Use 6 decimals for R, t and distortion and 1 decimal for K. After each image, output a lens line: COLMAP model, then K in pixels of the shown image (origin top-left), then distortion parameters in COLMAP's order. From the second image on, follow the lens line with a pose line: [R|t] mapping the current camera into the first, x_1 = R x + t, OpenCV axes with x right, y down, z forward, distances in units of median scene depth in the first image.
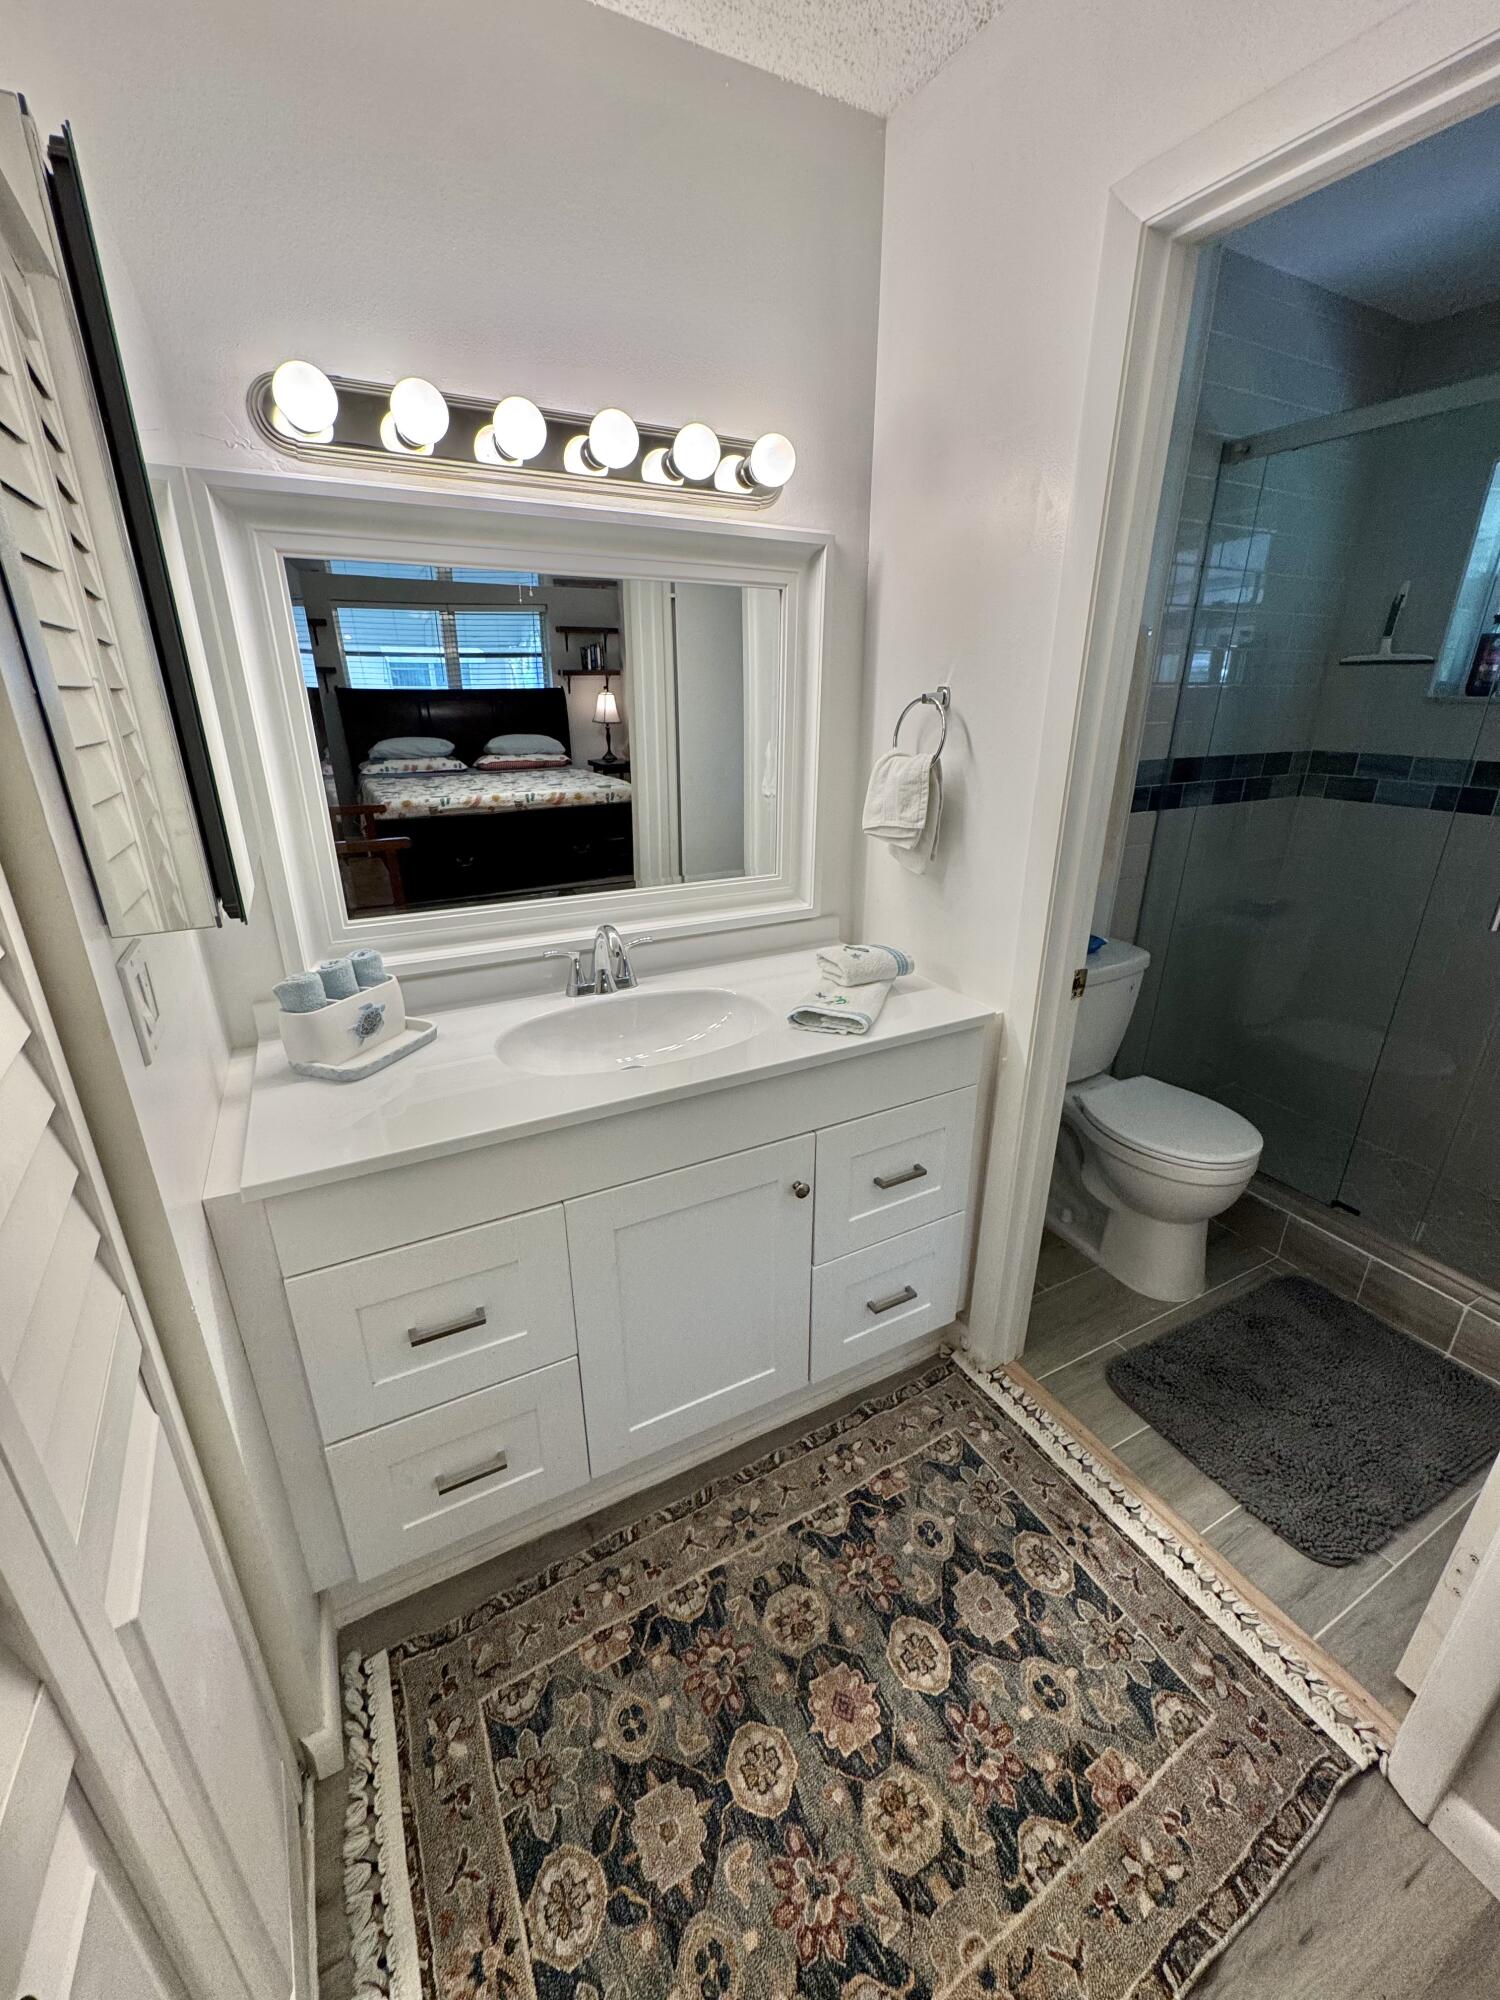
lens RADIAL K [[805.3, 0, 746.6], [0, 805.3, 999.9], [0, 0, 1]] dist [-0.005451, 0.000700]
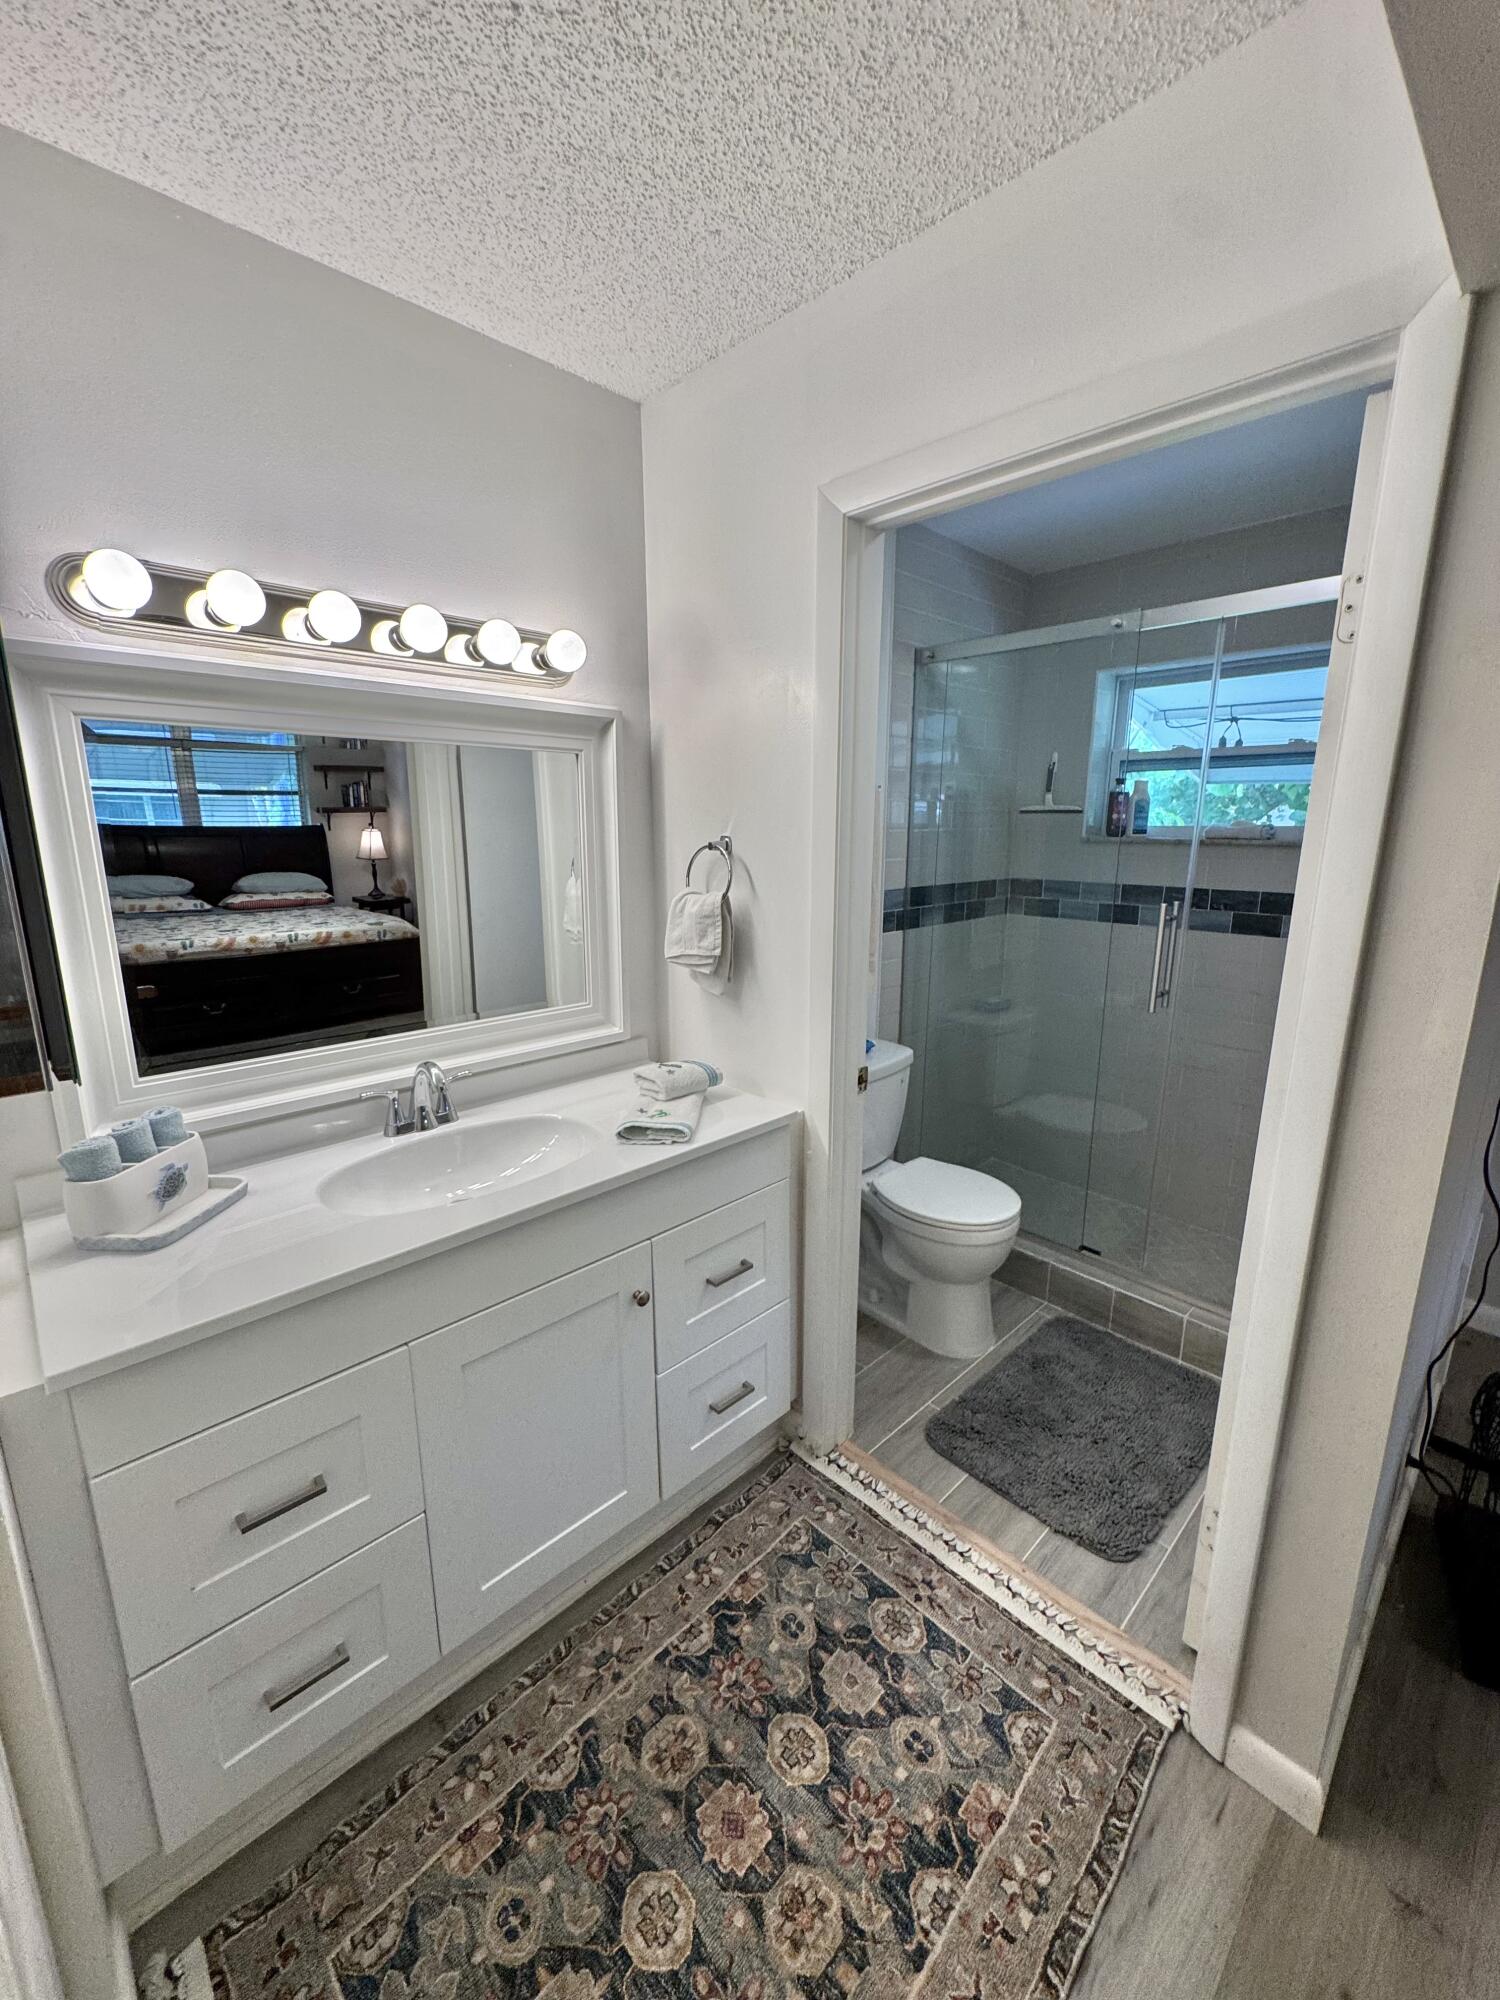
lens RADIAL K [[805.3, 0, 748.3], [0, 805.3, 1000.3], [0, 0, 1]] dist [-0.005451, 0.000700]
pose [[0.961277, -0.059041, 0.269184, -0.045776], [0.098834, 0.985662, -0.136755, 0.008574], [-0.257251, 0.158064, 0.953330, -0.075799]]
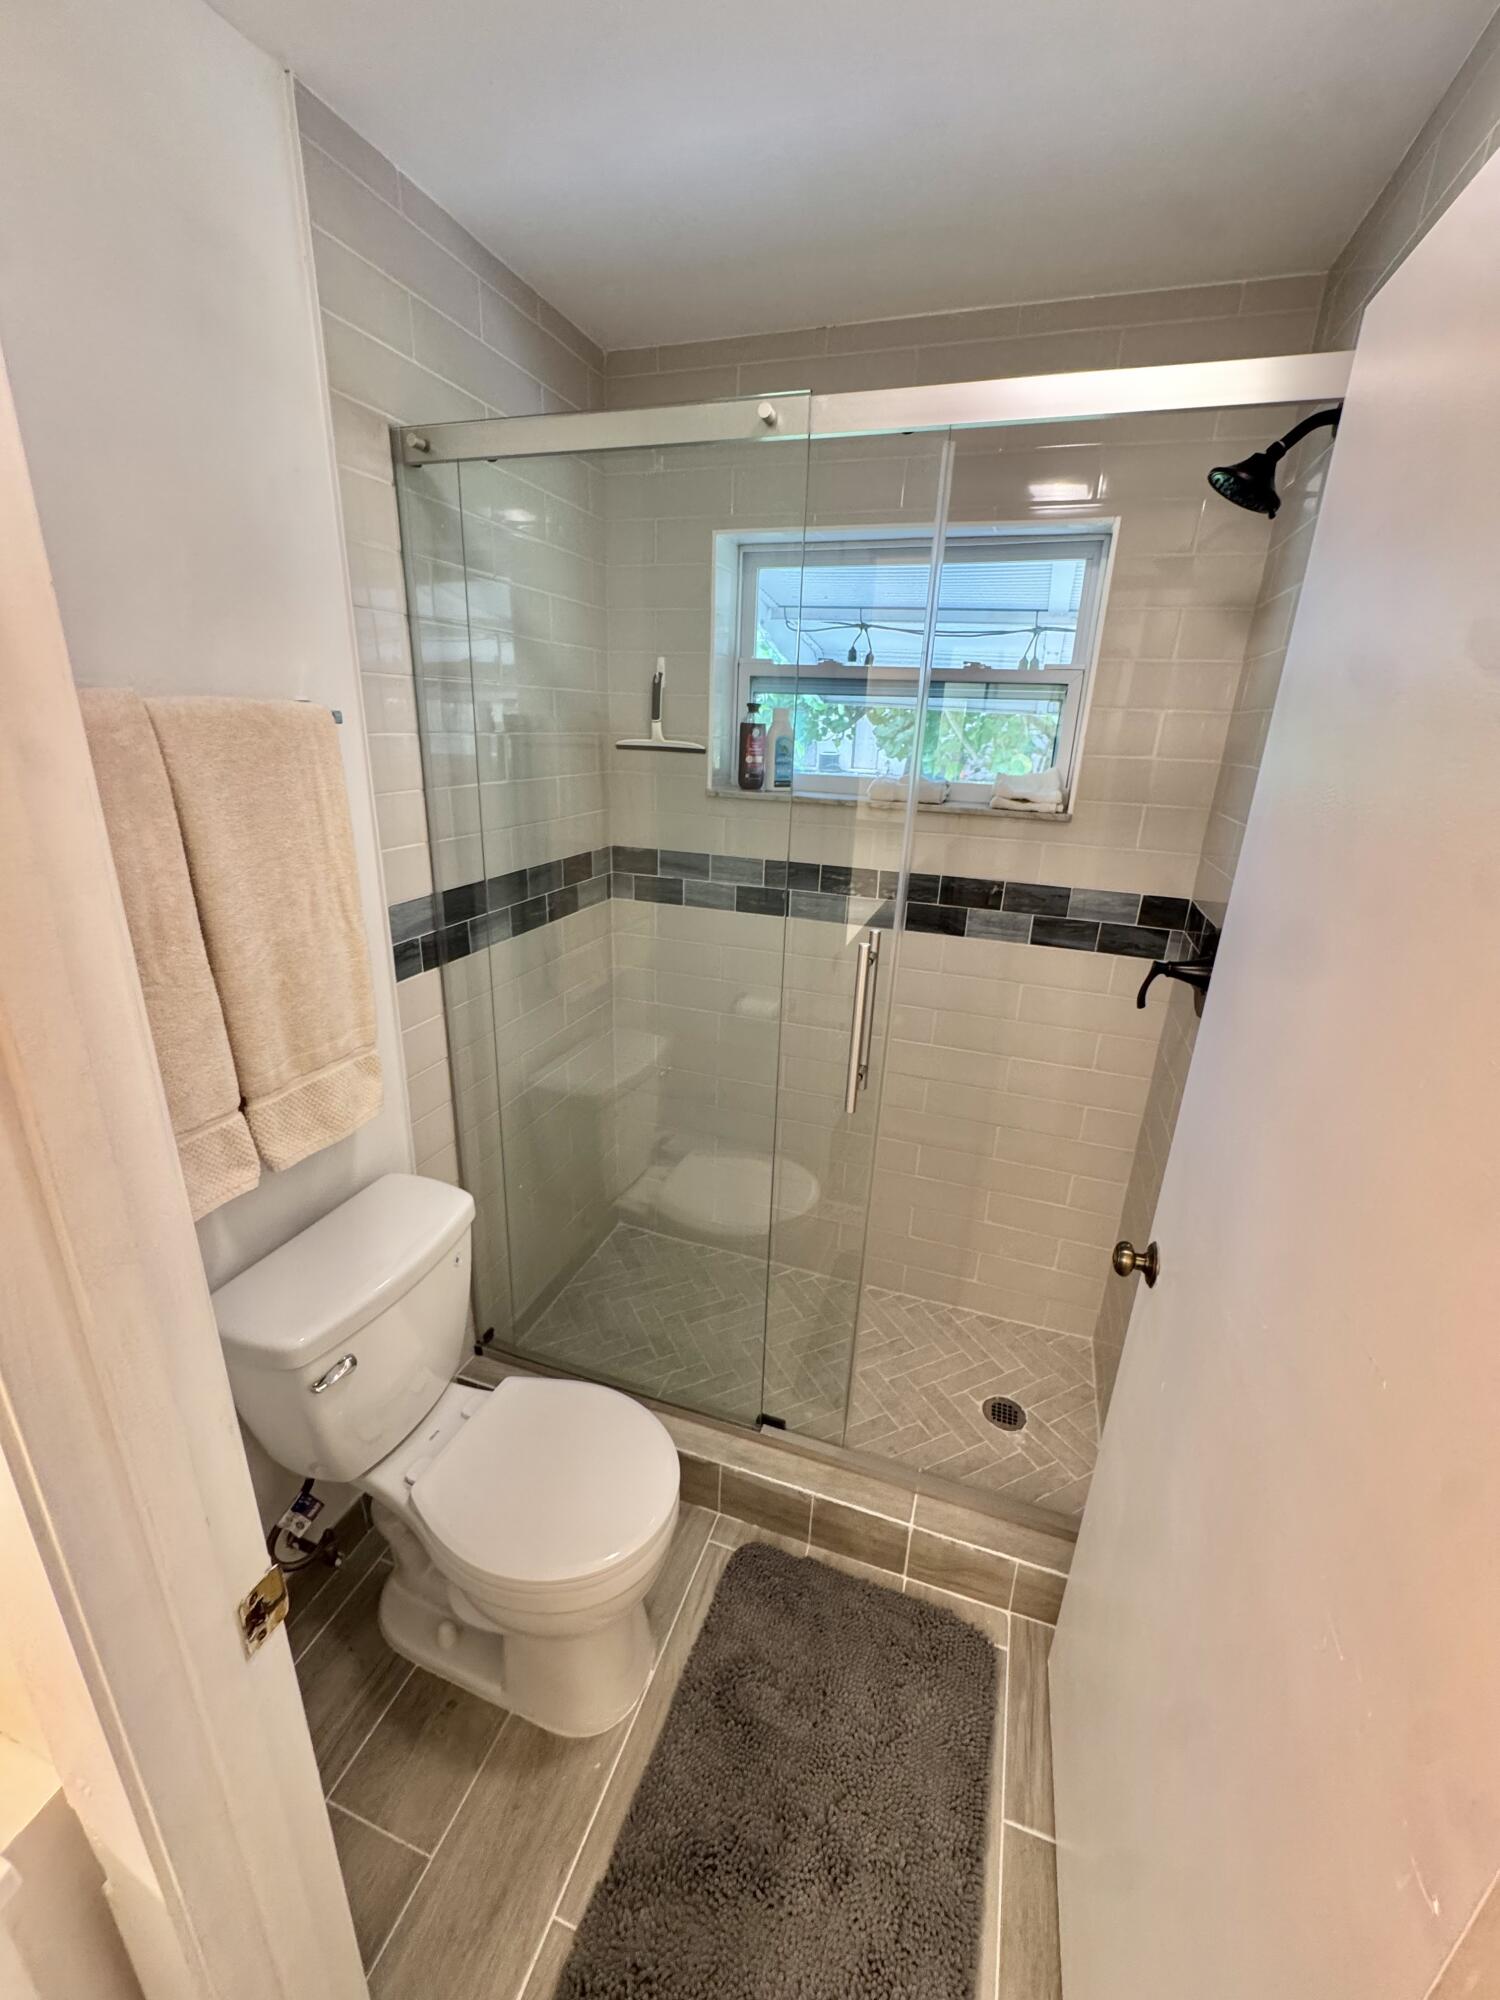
lens RADIAL K [[805.3, 0, 746.4], [0, 805.3, 997.3], [0, 0, 1]] dist [-0.005451, 0.000700]
pose [[0.729550, -0.198966, 0.654347, 0.329279], [0.213917, 0.975128, 0.058003, -0.254784], [-0.649613, 0.097660, 0.753967, 0.422023]]
